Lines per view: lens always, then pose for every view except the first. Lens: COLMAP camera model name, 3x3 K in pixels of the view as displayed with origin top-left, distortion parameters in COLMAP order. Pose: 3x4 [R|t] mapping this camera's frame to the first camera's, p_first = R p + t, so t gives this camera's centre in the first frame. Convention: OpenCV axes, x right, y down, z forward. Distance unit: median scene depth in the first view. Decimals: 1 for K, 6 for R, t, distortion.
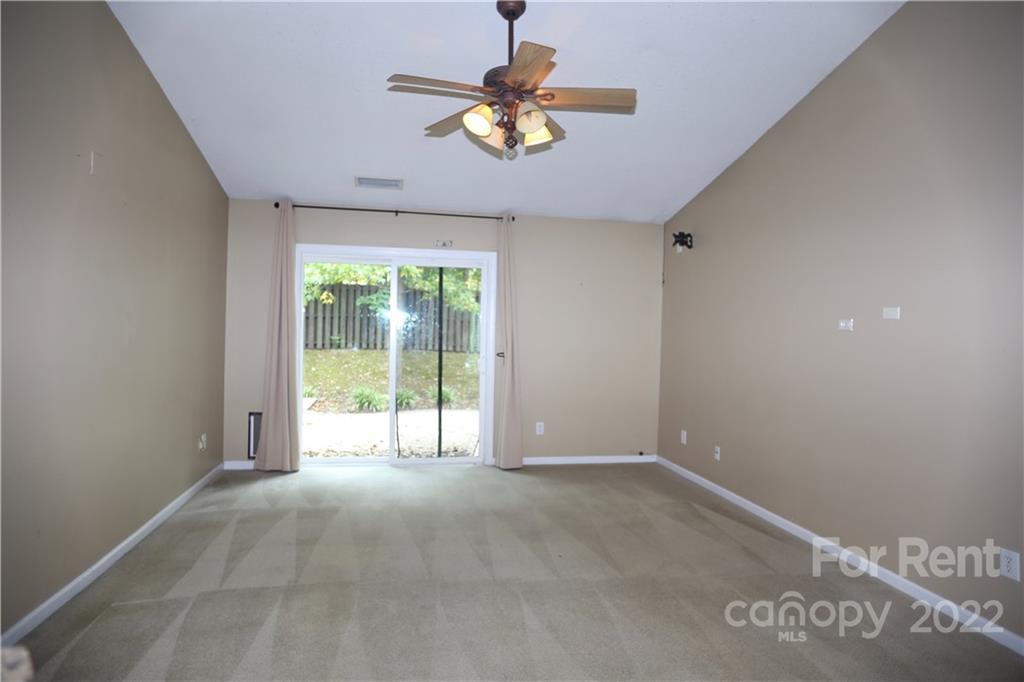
lens RADIAL K [[599.1, 0, 511.9], [0, 599.1, 339.5], [0, 0, 1]] dist [-0.000661, -0.000402]
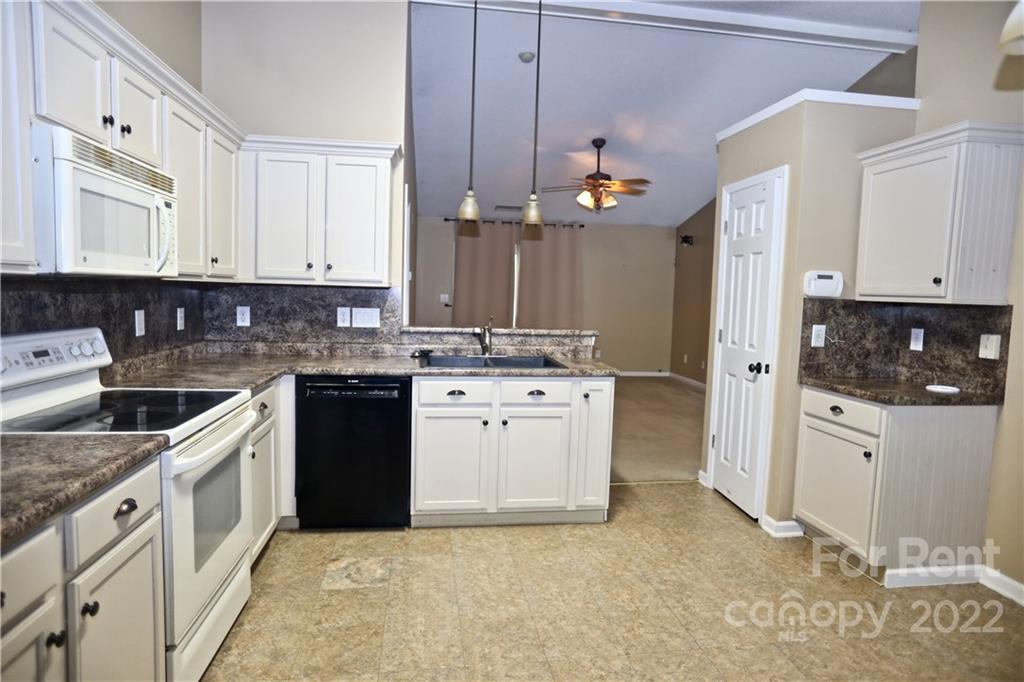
lens RADIAL K [[599.1, 0, 513.4], [0, 599.1, 341.0], [0, 0, 1]] dist [-0.000661, -0.000402]
pose [[0.999054, 0.004031, -0.043299, -0.120204], [-0.001603, 0.998431, 0.055965, 0.020928], [0.043457, -0.055843, 0.997493, -0.684028]]
